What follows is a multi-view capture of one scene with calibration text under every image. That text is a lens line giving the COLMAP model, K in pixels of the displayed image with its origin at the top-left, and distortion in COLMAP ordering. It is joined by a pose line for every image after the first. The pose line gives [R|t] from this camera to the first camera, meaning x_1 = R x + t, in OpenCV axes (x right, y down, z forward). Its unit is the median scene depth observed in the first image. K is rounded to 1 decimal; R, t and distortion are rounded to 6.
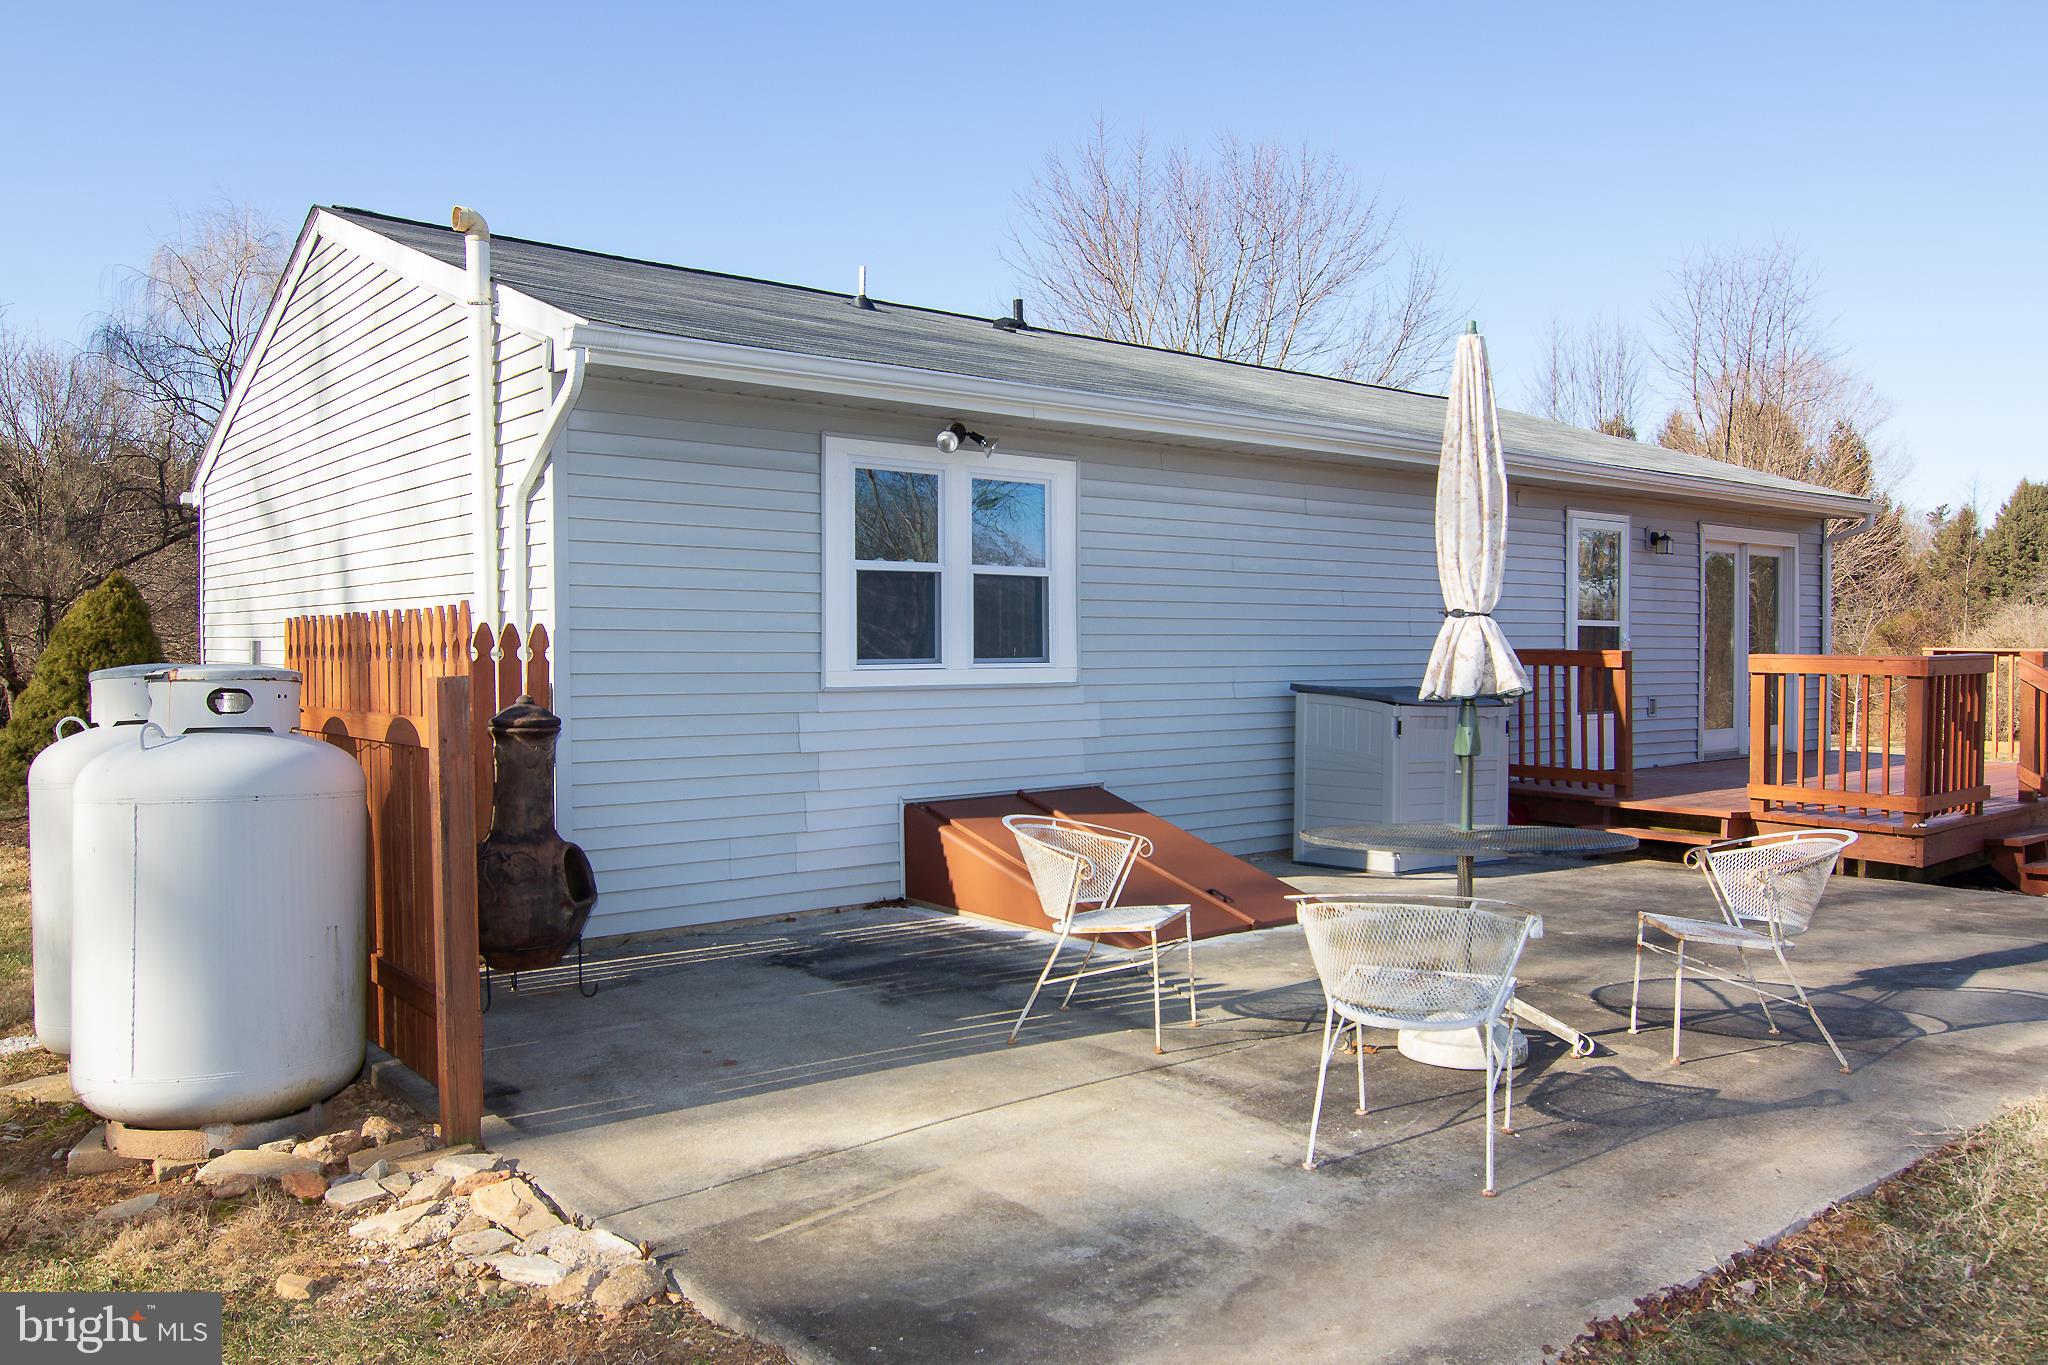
lens RADIAL K [[1517.1, 0, 1022.7], [0, 1517.1, 679.8], [0, 0, 1]] dist [0.006657, -0.001787]
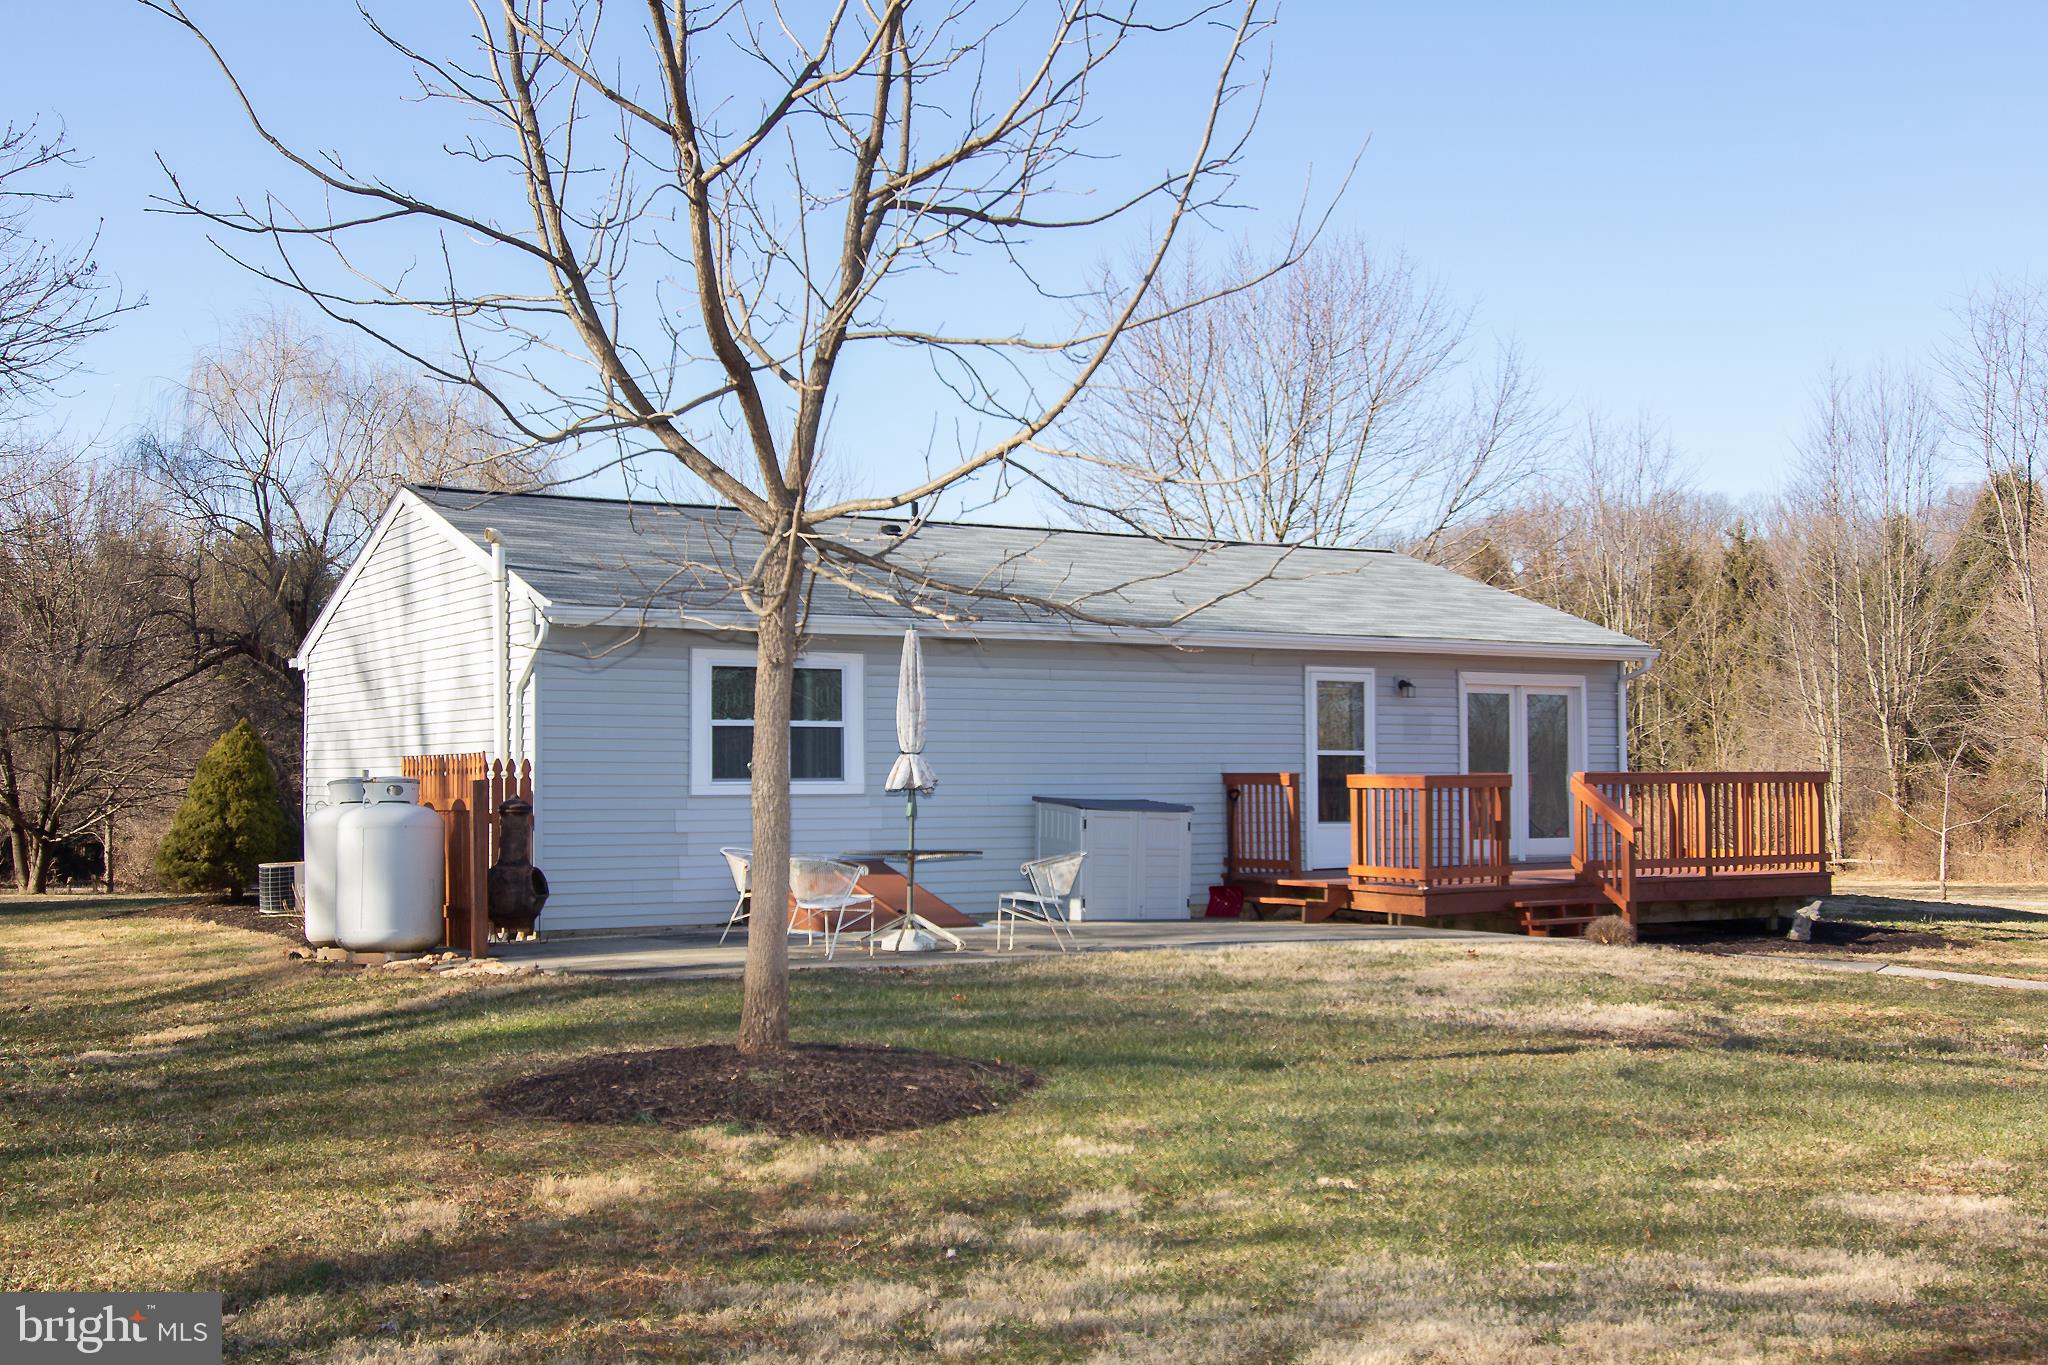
lens RADIAL K [[2253.0, 0, 1025.7], [0, 2253.0, 724.2], [0, 0, 1]] dist [-0.005163, 0.000672]
pose [[0.991647, -0.006378, -0.128824, 0.566253], [0.000159, 0.998837, -0.048223, 0.047836], [0.128981, 0.047800, 0.990494, -1.457784]]
